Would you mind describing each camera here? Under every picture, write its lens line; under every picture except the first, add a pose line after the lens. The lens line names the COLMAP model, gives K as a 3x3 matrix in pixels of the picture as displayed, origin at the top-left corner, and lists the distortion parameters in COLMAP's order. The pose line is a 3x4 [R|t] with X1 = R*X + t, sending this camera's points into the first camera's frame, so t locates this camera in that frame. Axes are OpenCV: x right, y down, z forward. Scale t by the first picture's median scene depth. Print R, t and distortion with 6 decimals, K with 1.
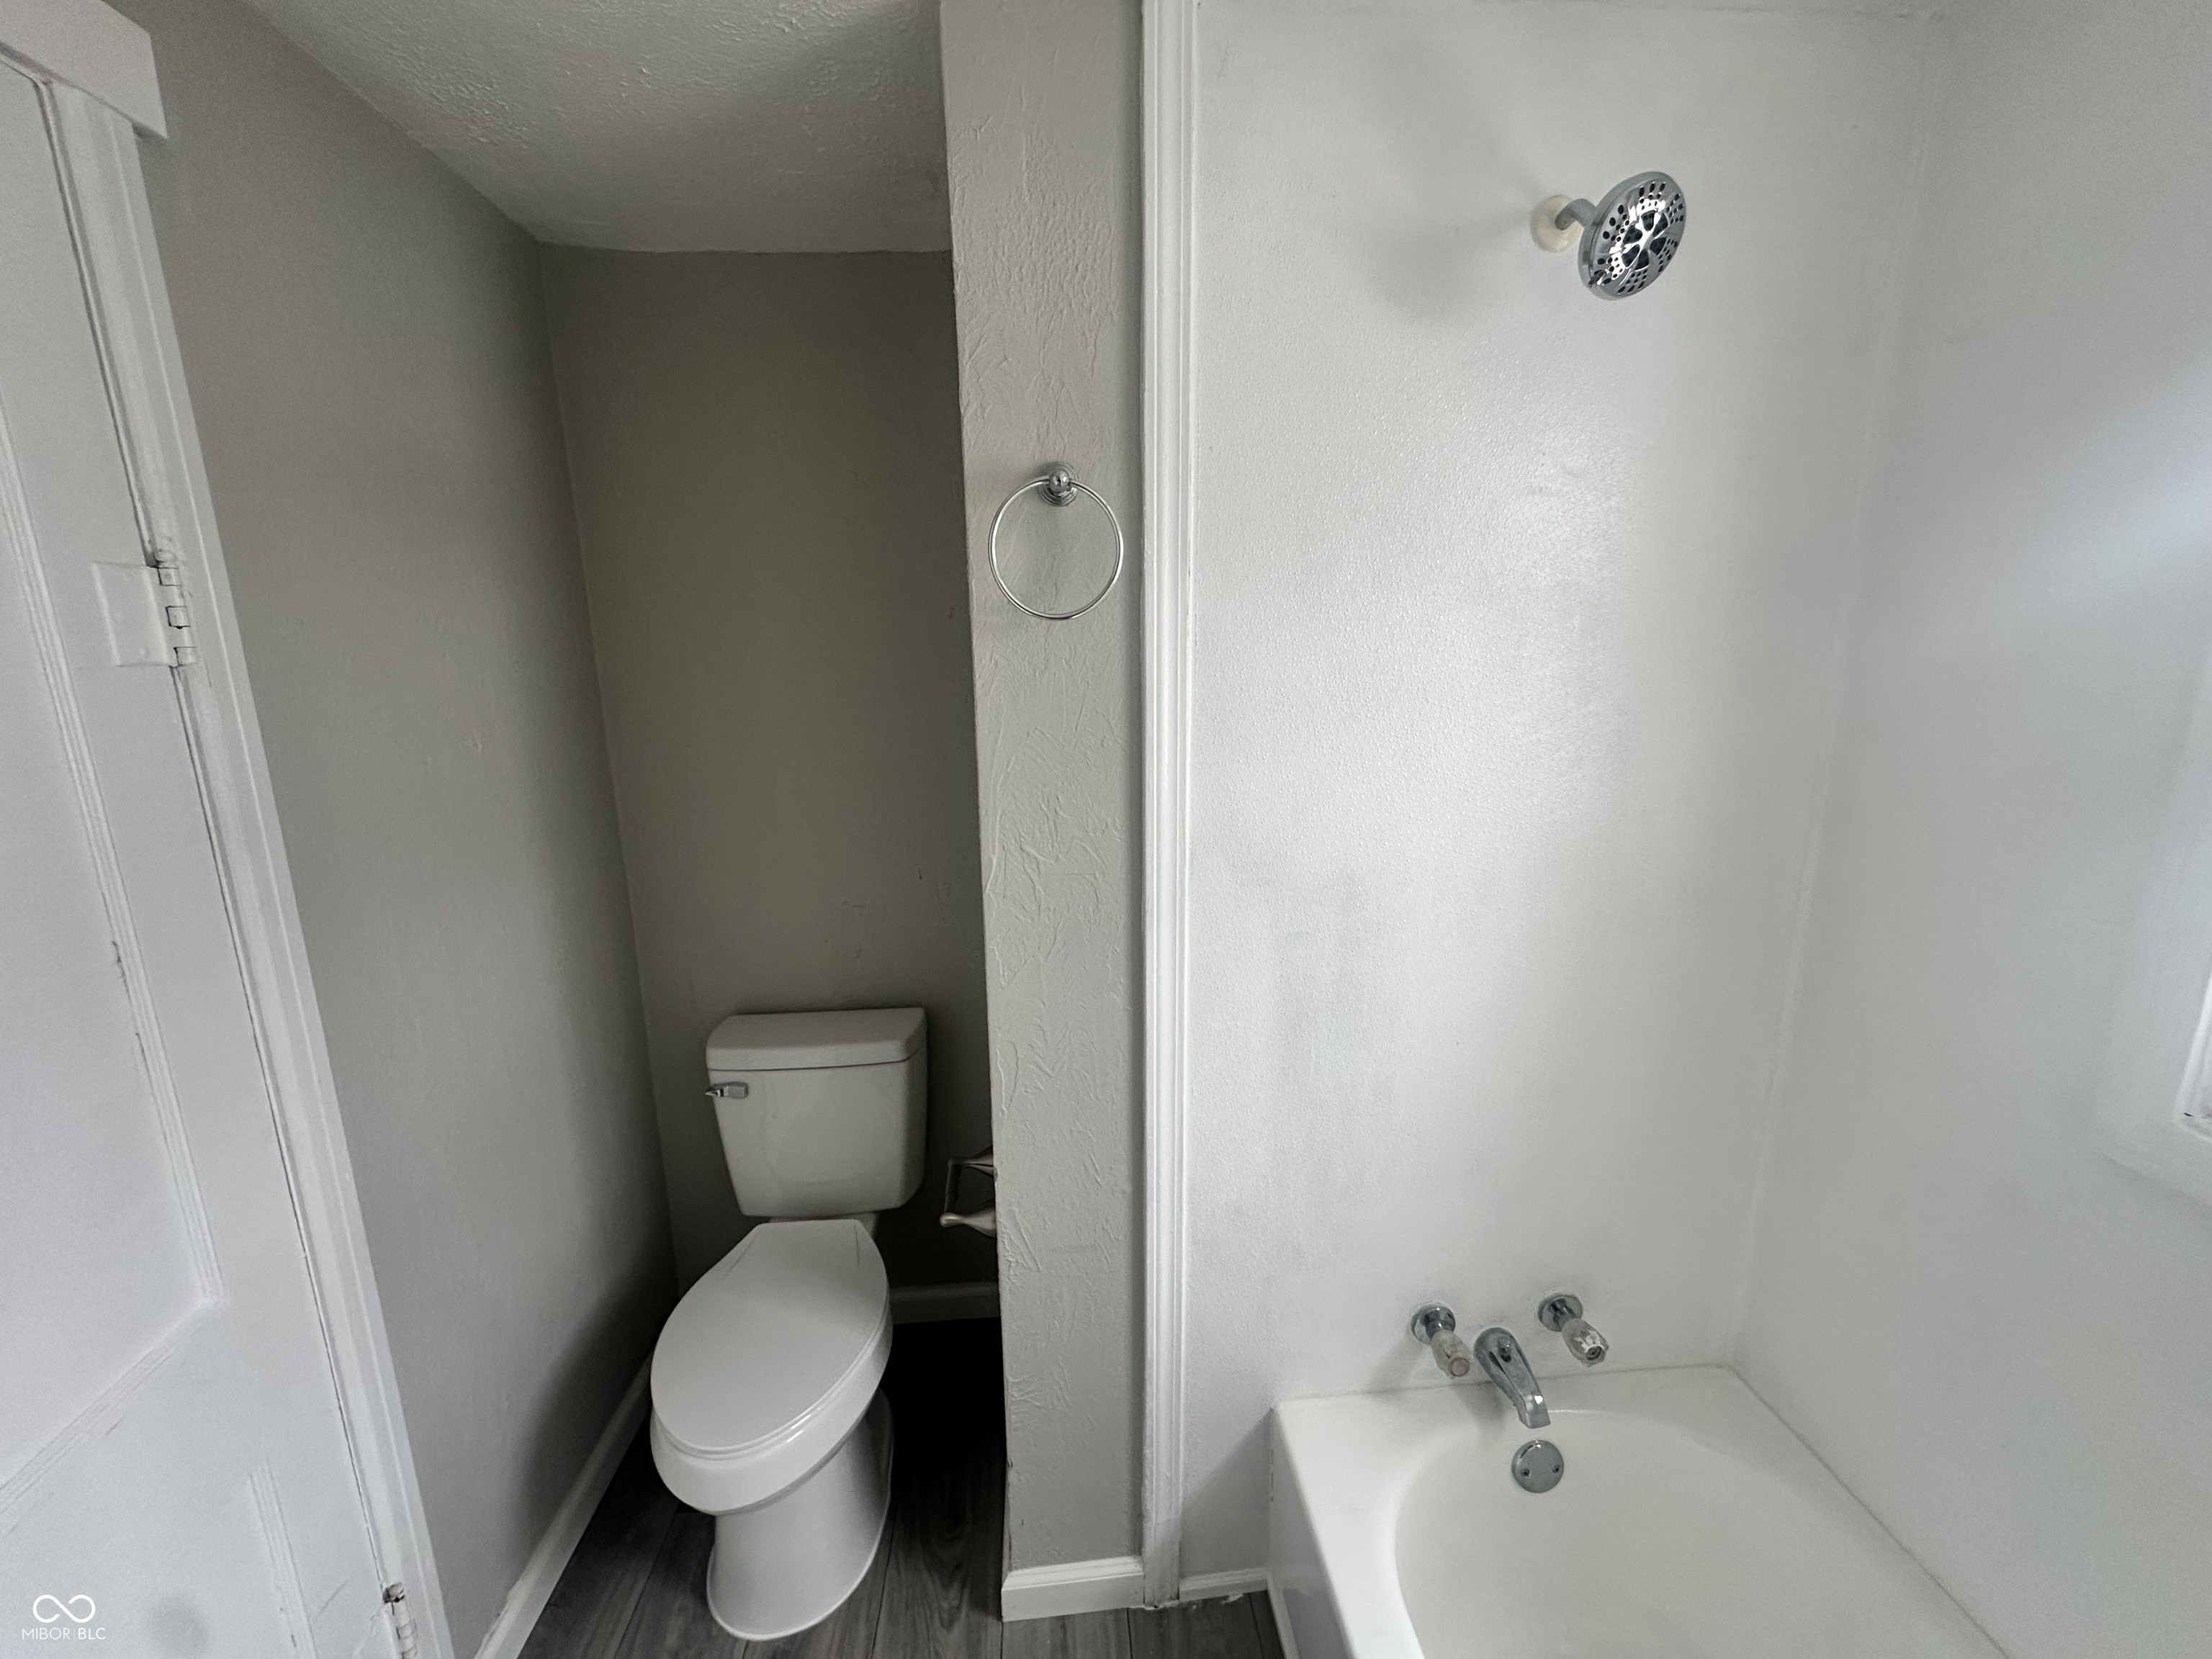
lens RADIAL K [[879.4, 0, 1106.3], [0, 879.4, 820.9], [0, 0, 1]] dist [-0.001435, 0.000184]
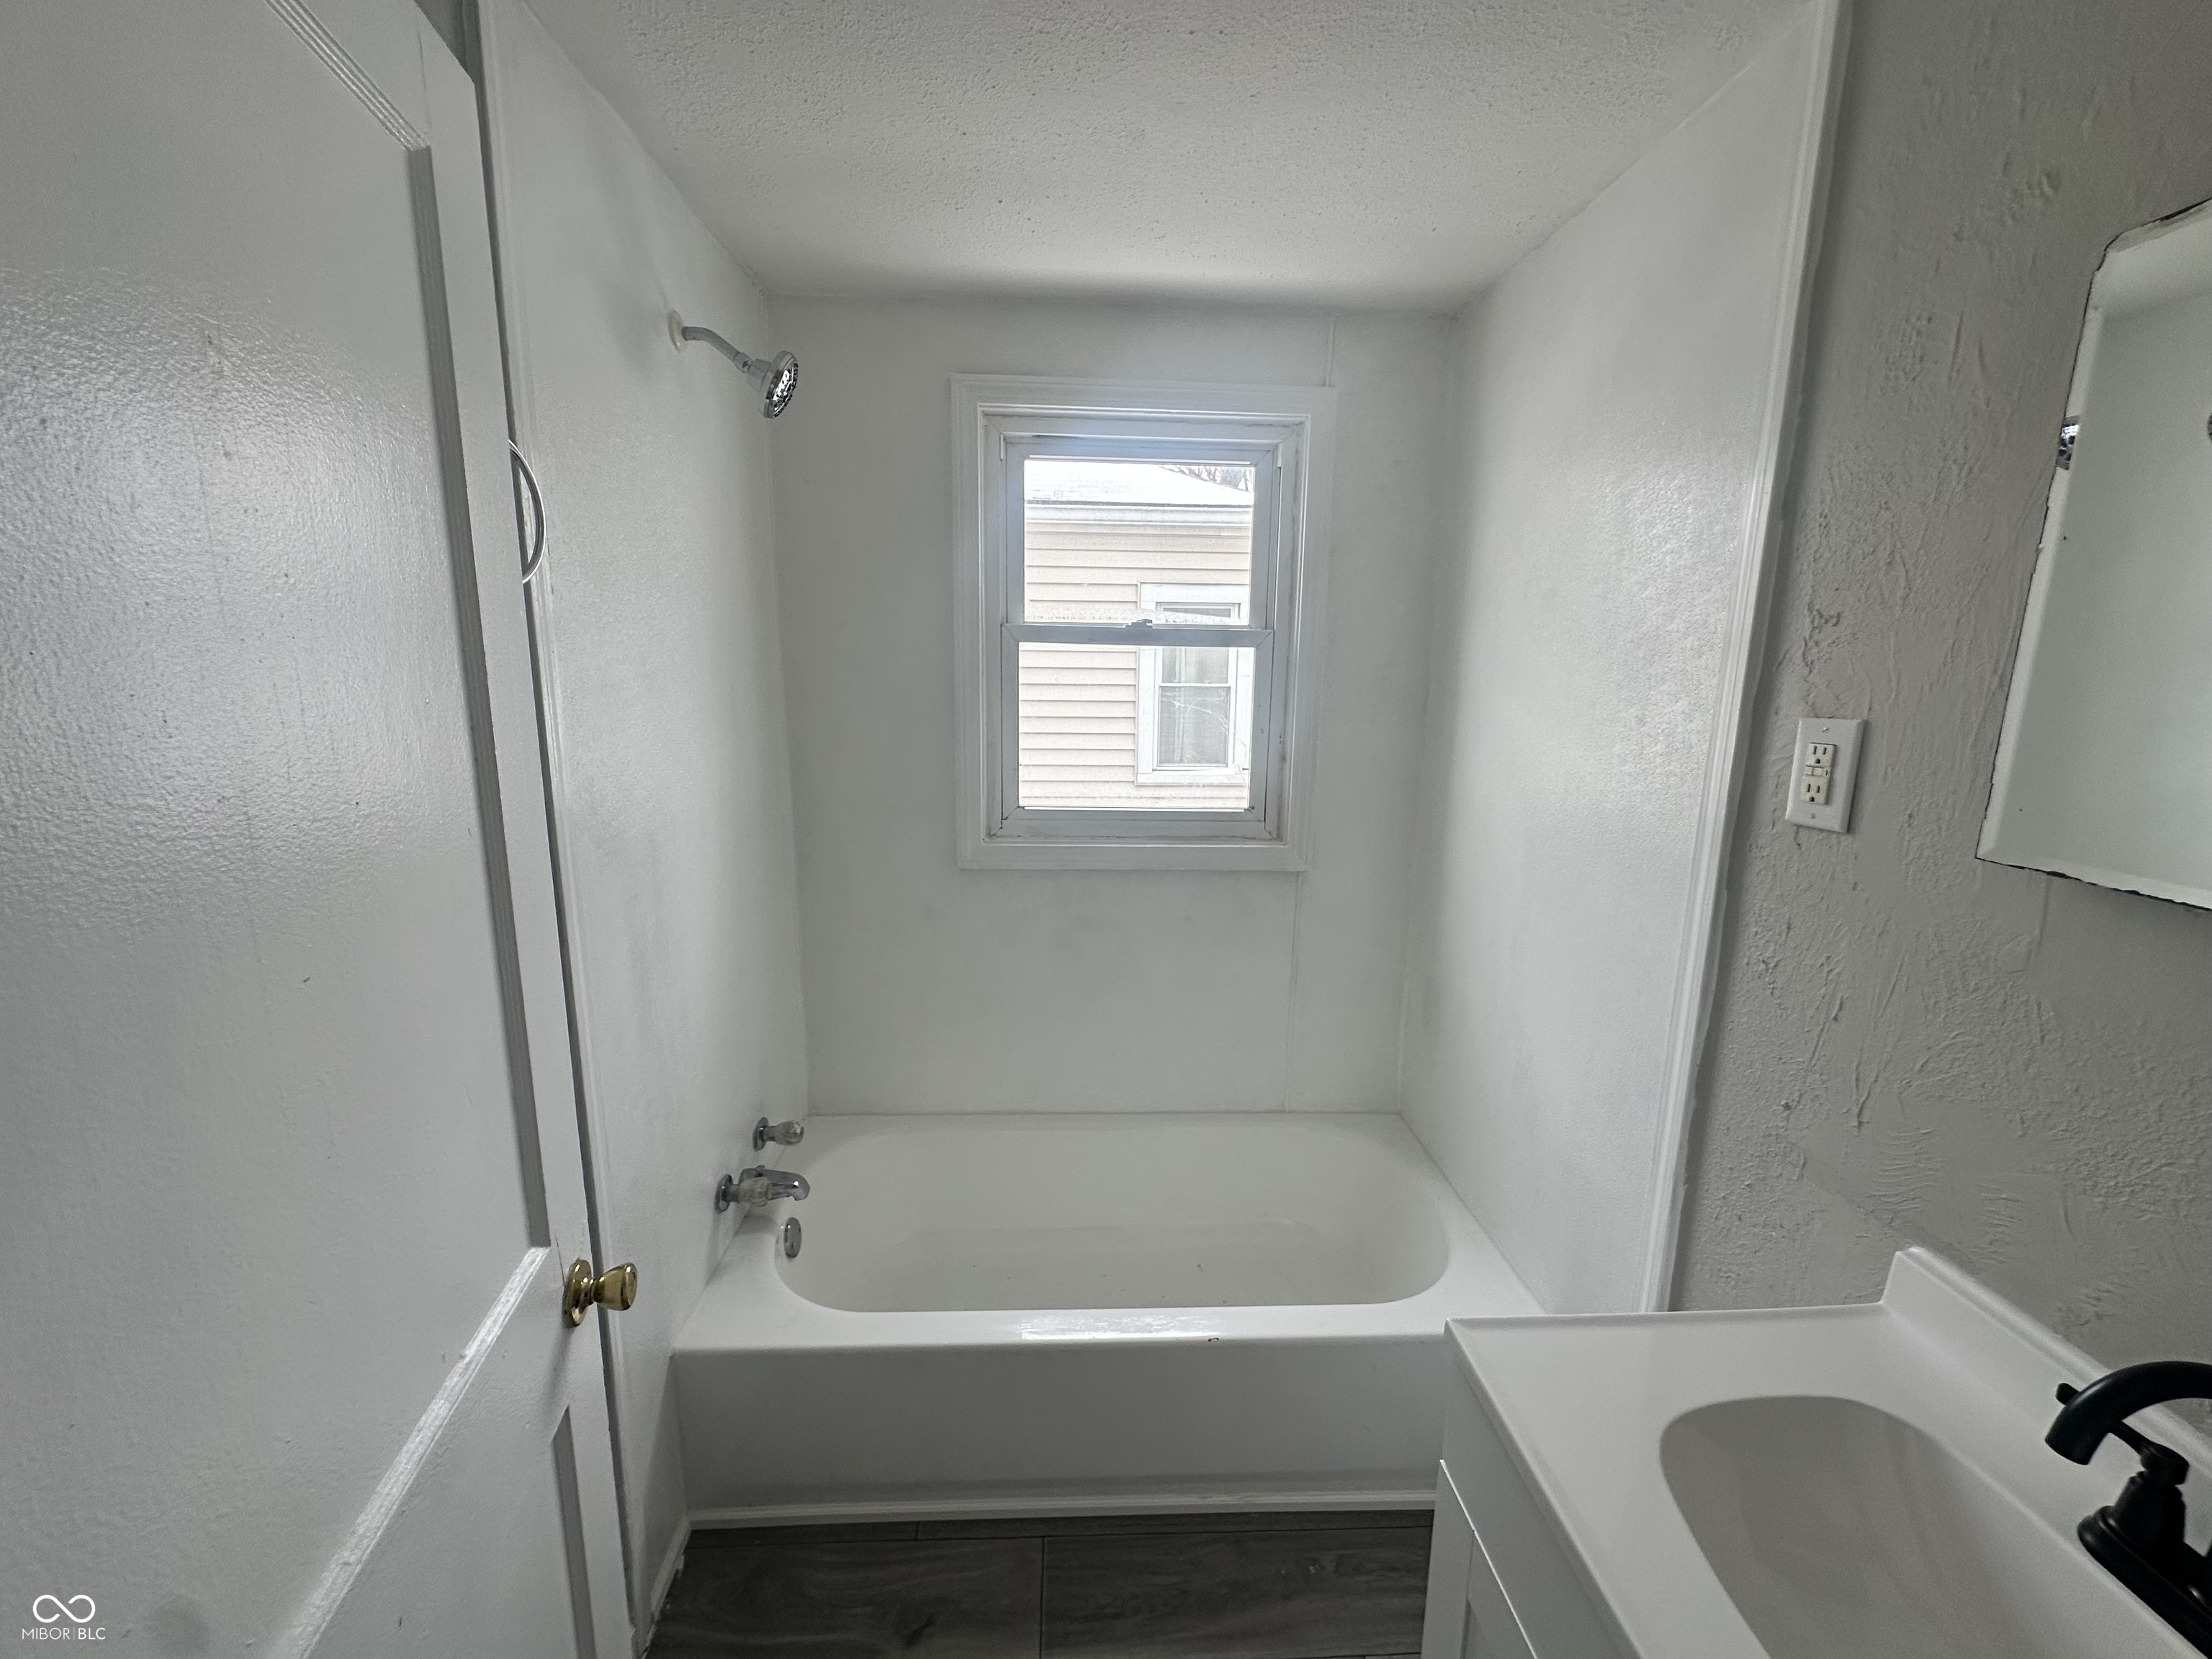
lens RADIAL K [[879.4, 0, 1106.3], [0, 879.4, 820.9], [0, 0, 1]] dist [-0.001435, 0.000184]
pose [[0.042592, -0.165269, 0.985328, -0.724925], [0.190208, 0.969527, 0.154396, -0.017718], [-0.980820, 0.180841, 0.072729, 0.295998]]
